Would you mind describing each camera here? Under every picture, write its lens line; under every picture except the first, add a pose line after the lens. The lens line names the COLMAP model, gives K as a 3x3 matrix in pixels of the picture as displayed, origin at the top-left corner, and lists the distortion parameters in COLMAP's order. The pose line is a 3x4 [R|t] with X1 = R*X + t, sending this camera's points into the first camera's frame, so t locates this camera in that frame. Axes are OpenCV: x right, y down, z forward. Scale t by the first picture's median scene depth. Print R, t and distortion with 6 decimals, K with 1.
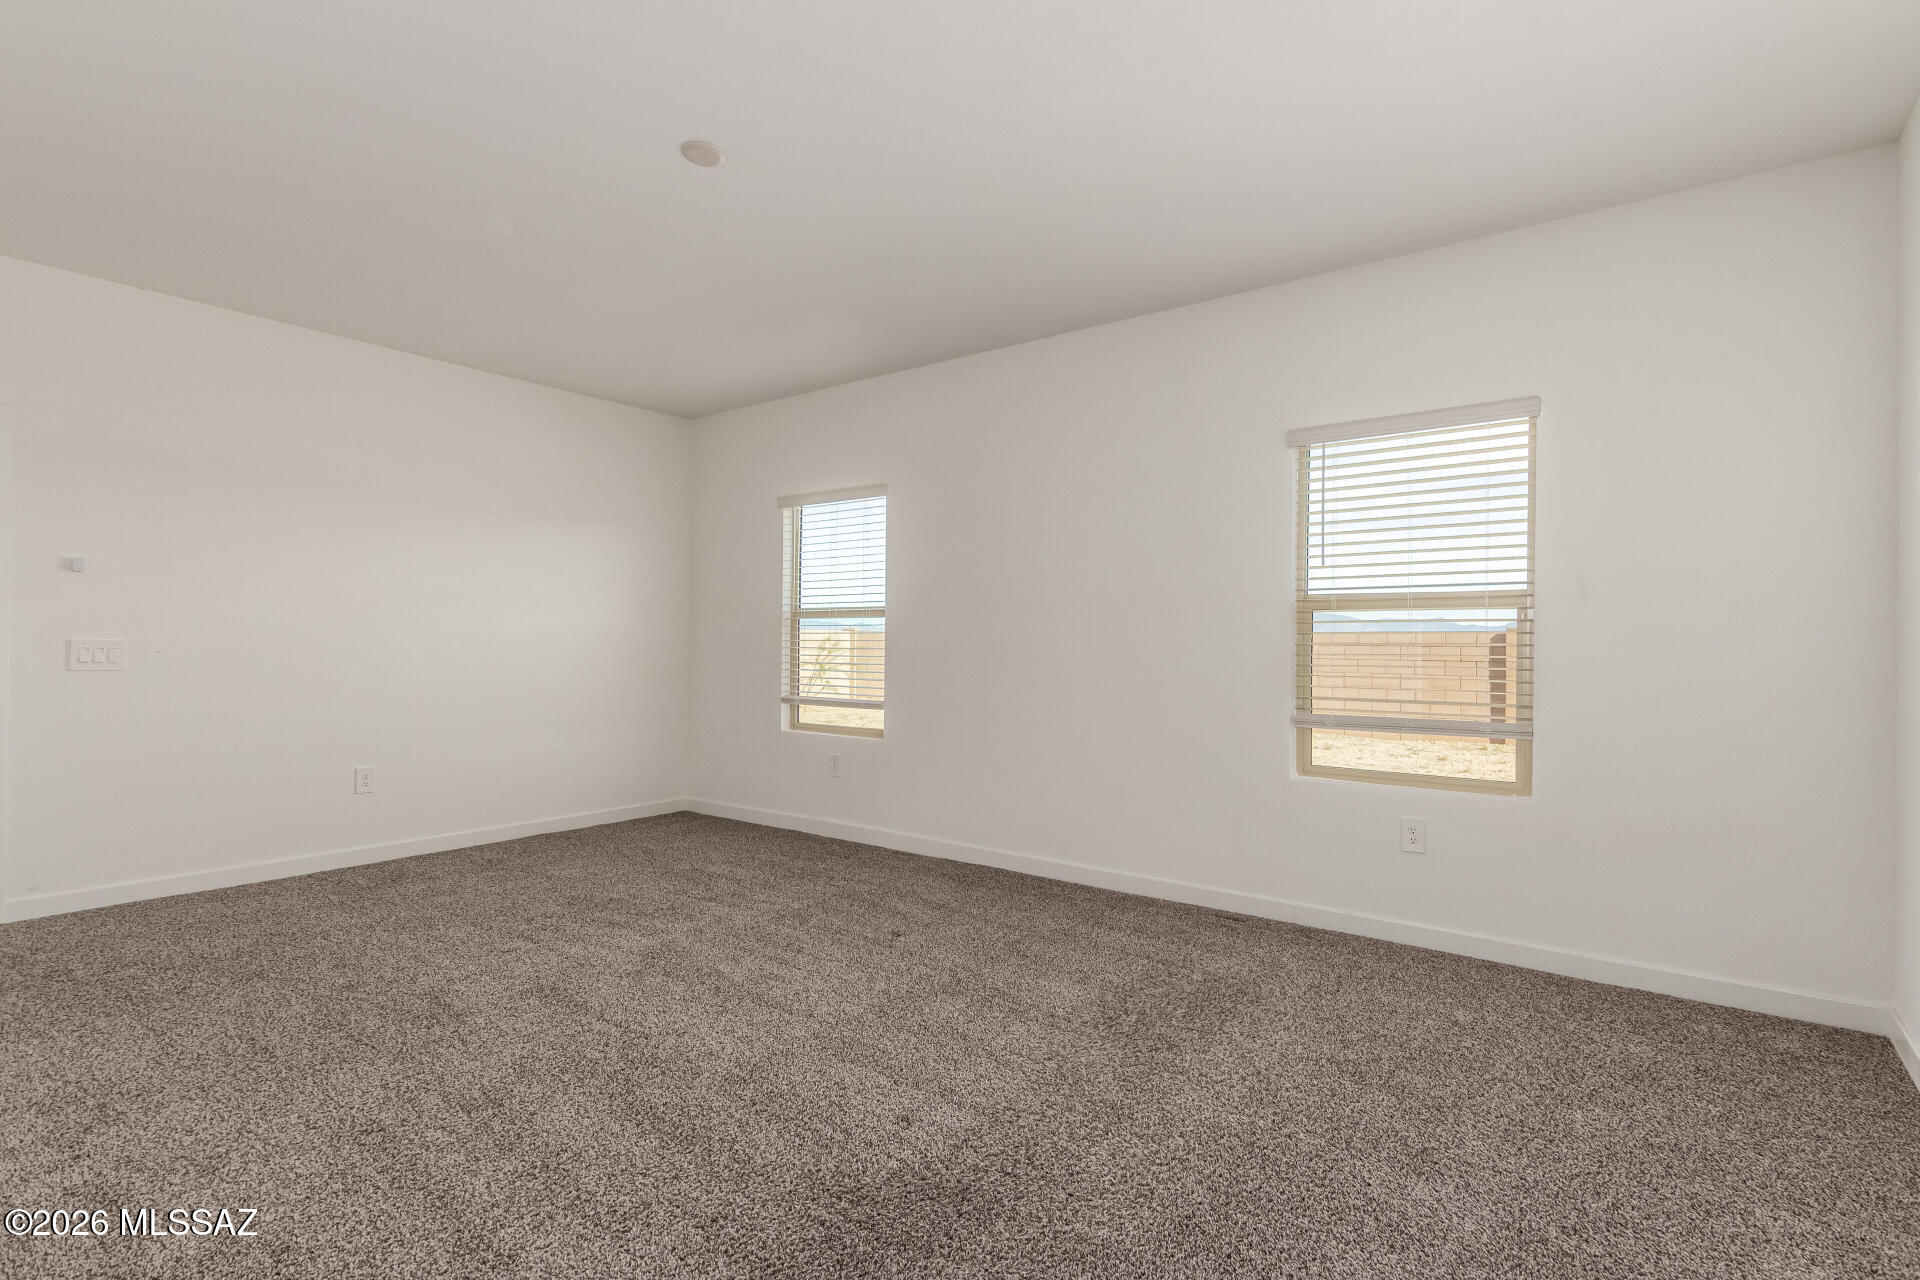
lens RADIAL K [[938.7, 0, 1019.1], [0, 938.7, 638.8], [0, 0, 1]] dist [-0.000201, -0.000495]
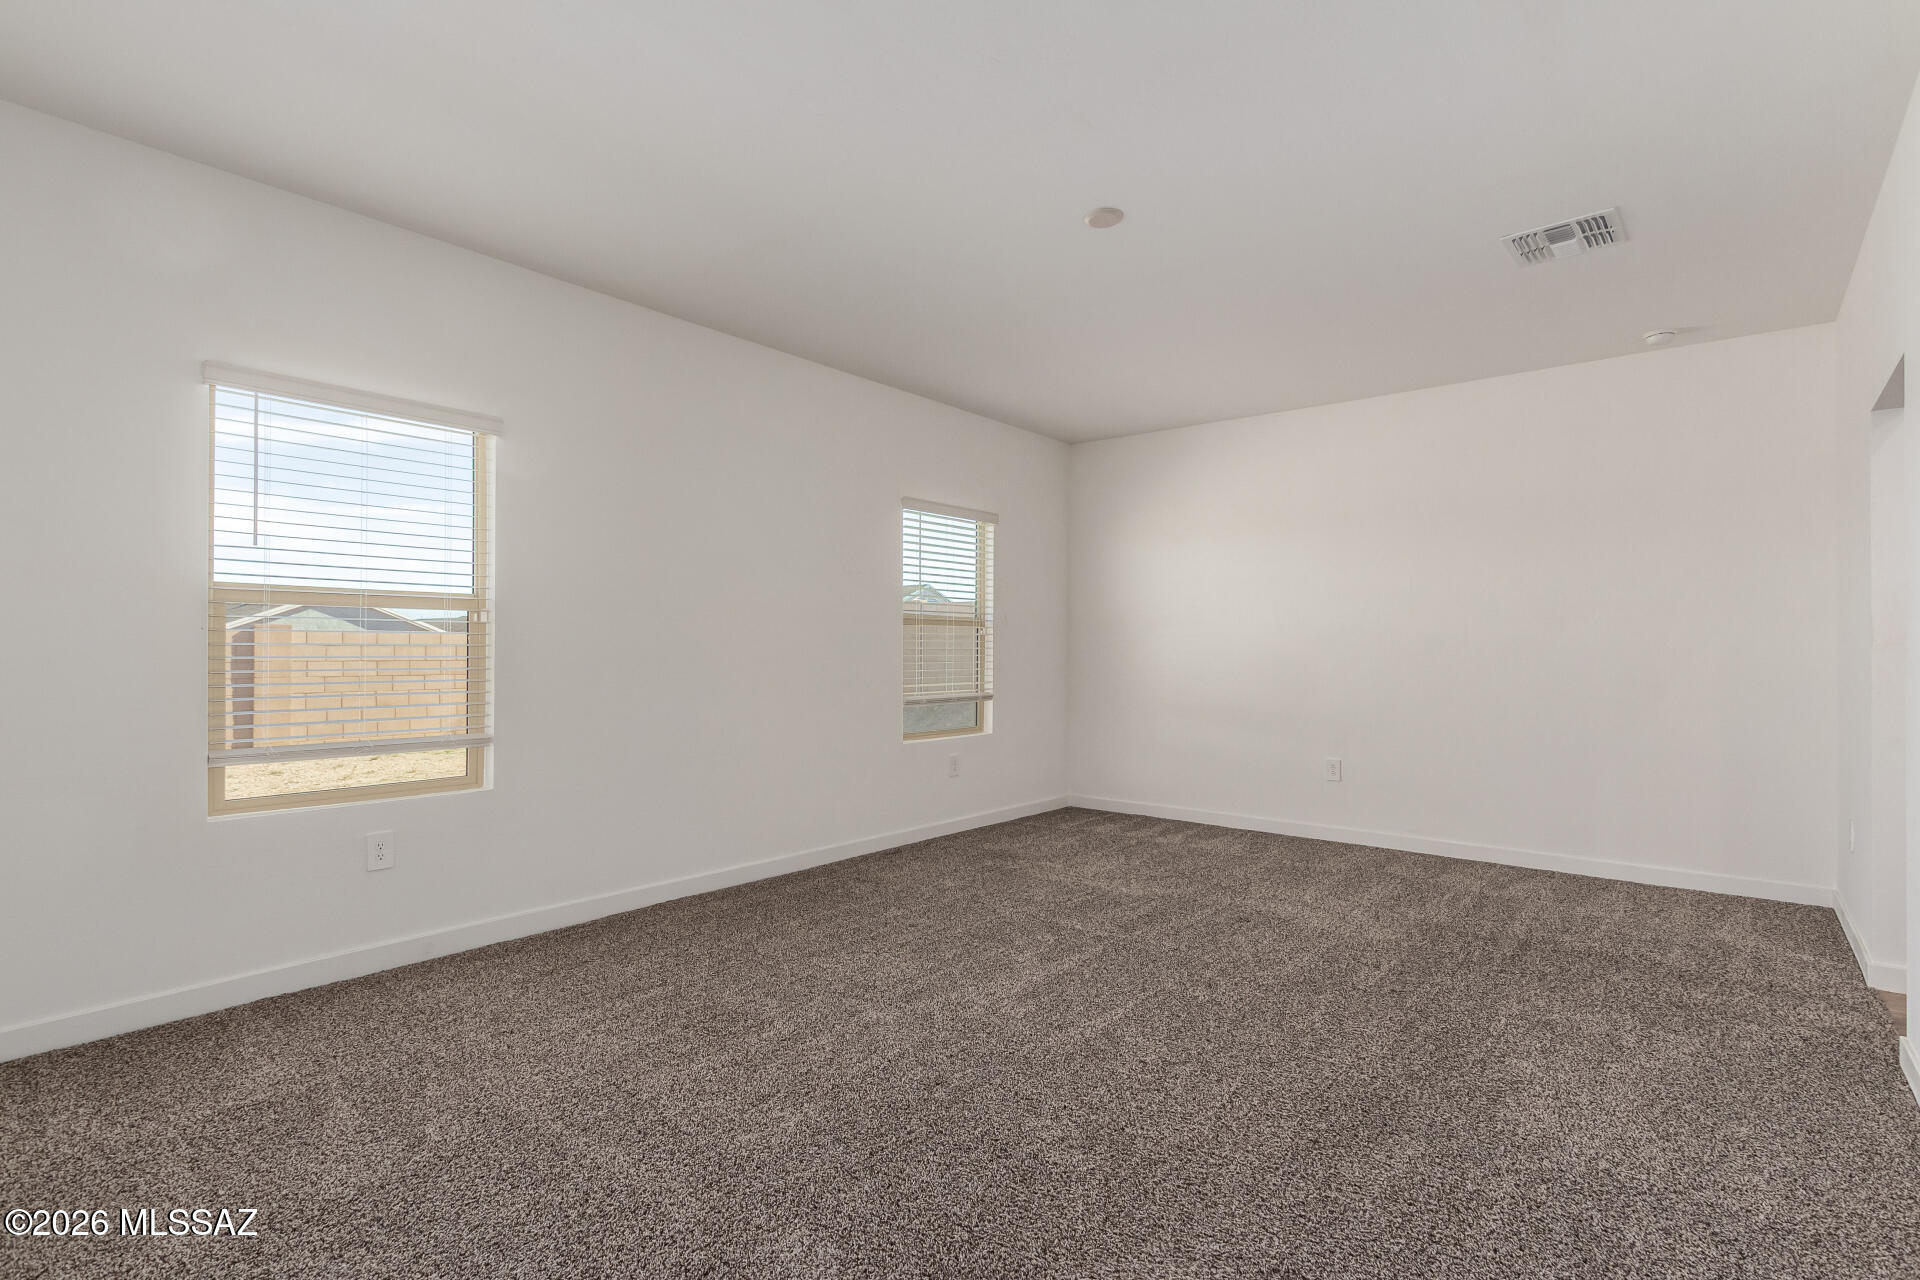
lens RADIAL K [[938.7, 0, 1019.1], [0, 938.7, 638.8], [0, 0, 1]] dist [-0.000201, -0.000495]
pose [[0.023554, 0.006561, 0.999701, -0.506575], [-0.011335, 0.999916, -0.006295, -0.001345], [-0.999658, -0.011184, 0.023626, 0.361727]]
